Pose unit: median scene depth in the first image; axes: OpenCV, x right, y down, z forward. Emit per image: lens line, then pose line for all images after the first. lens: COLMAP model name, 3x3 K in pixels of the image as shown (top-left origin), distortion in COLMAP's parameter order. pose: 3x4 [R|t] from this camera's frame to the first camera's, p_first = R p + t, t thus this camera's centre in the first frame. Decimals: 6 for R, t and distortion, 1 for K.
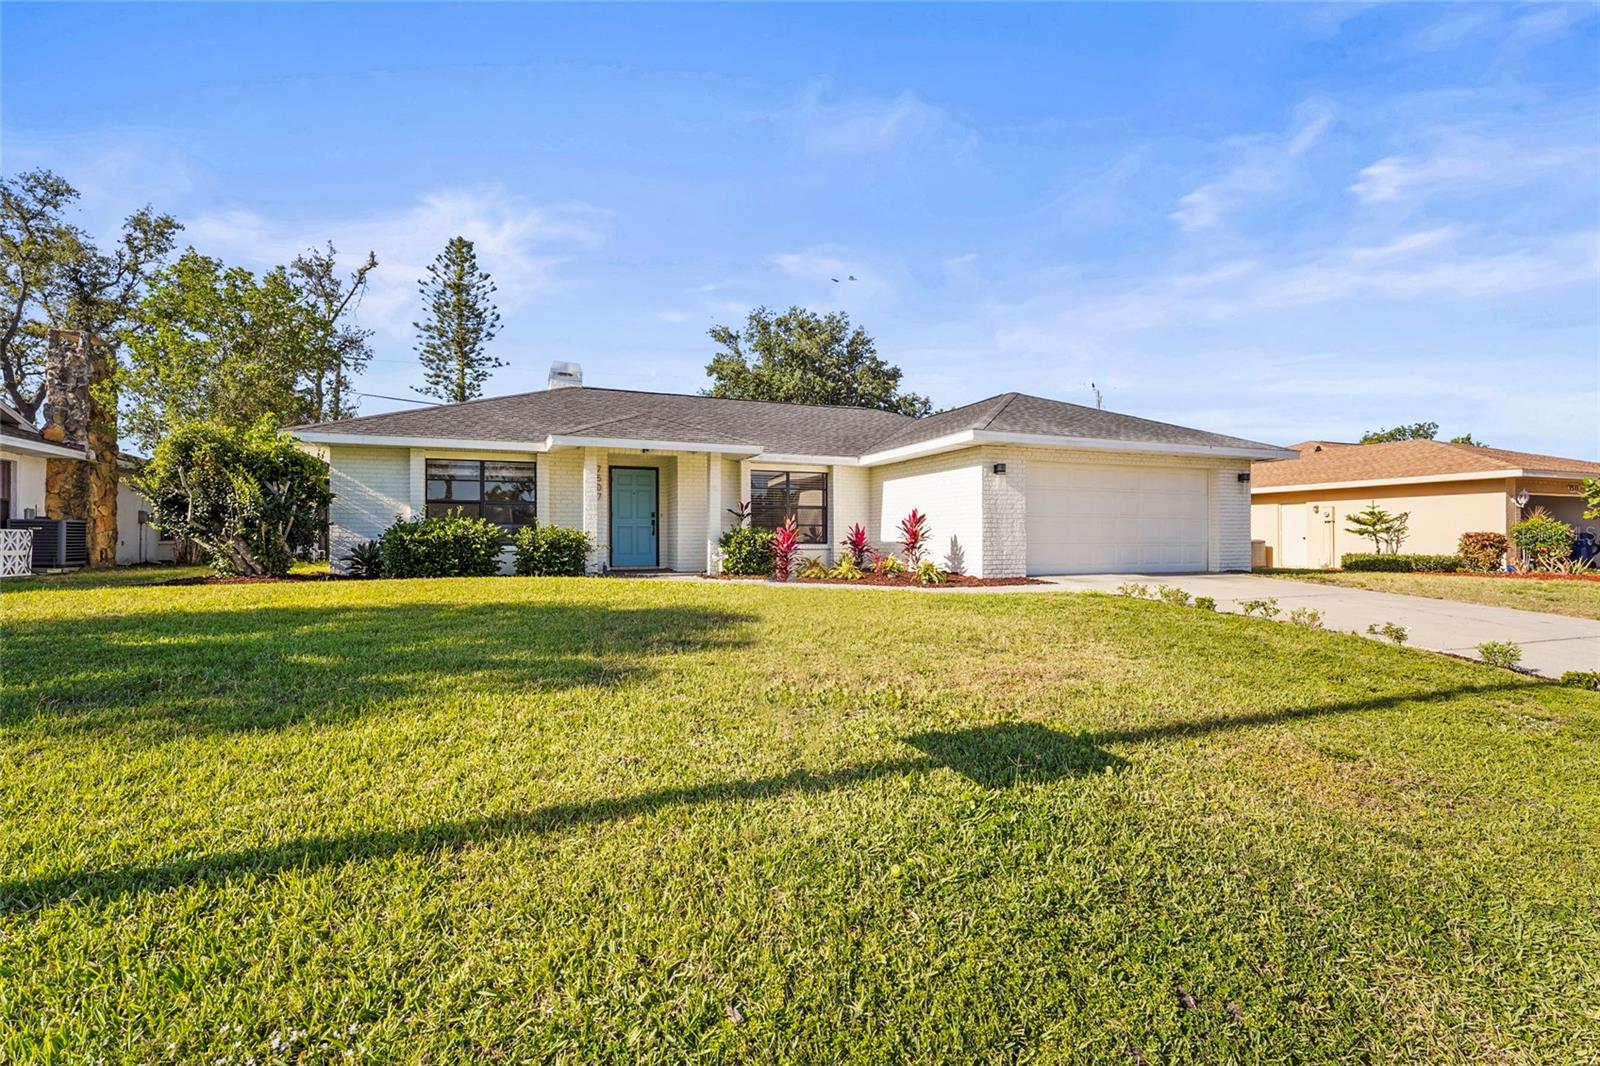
lens RADIAL K [[716.0, 0, 797.9], [0, 716.0, 533.0], [0, 0, 1]] dist [0.000034, -0.000261]
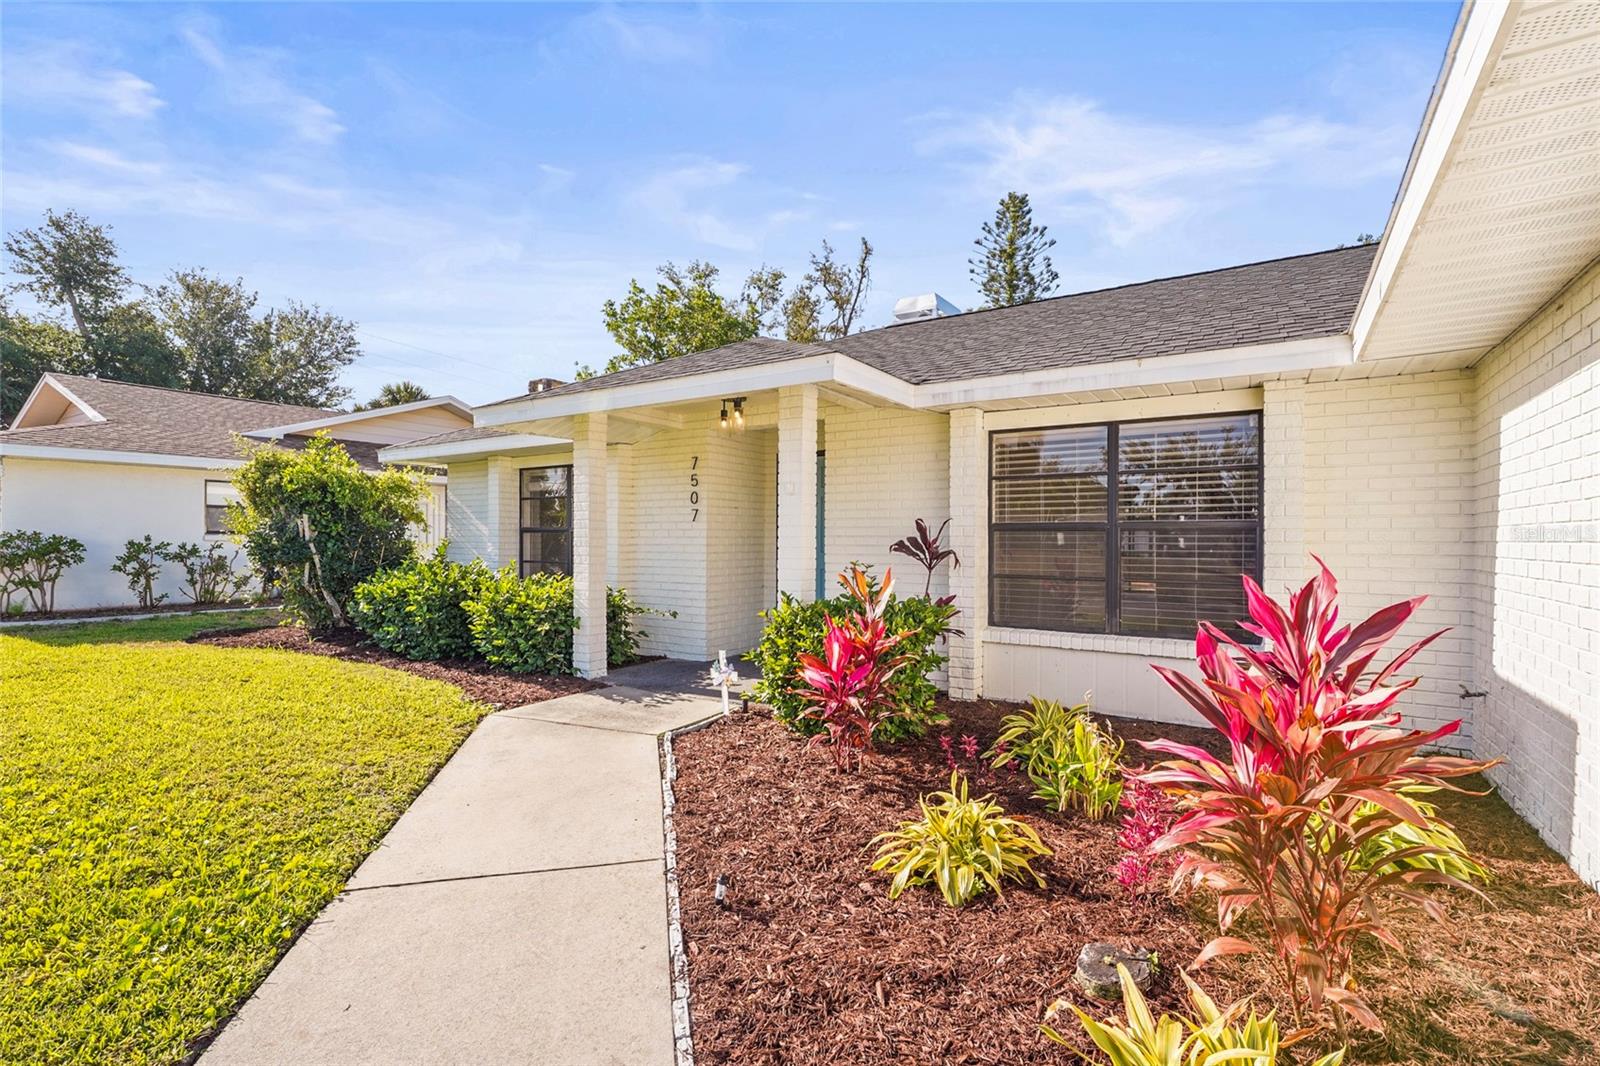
lens RADIAL K [[716.0, 0, 801.5], [0, 716.0, 533.4], [0, 0, 1]] dist [0.000034, -0.000261]
pose [[0.558853, 0.003949, -0.829257, 0.180535], [-0.003772, 0.999990, 0.002220, -0.032455], [0.829258, 0.001887, 0.558863, 0.674311]]
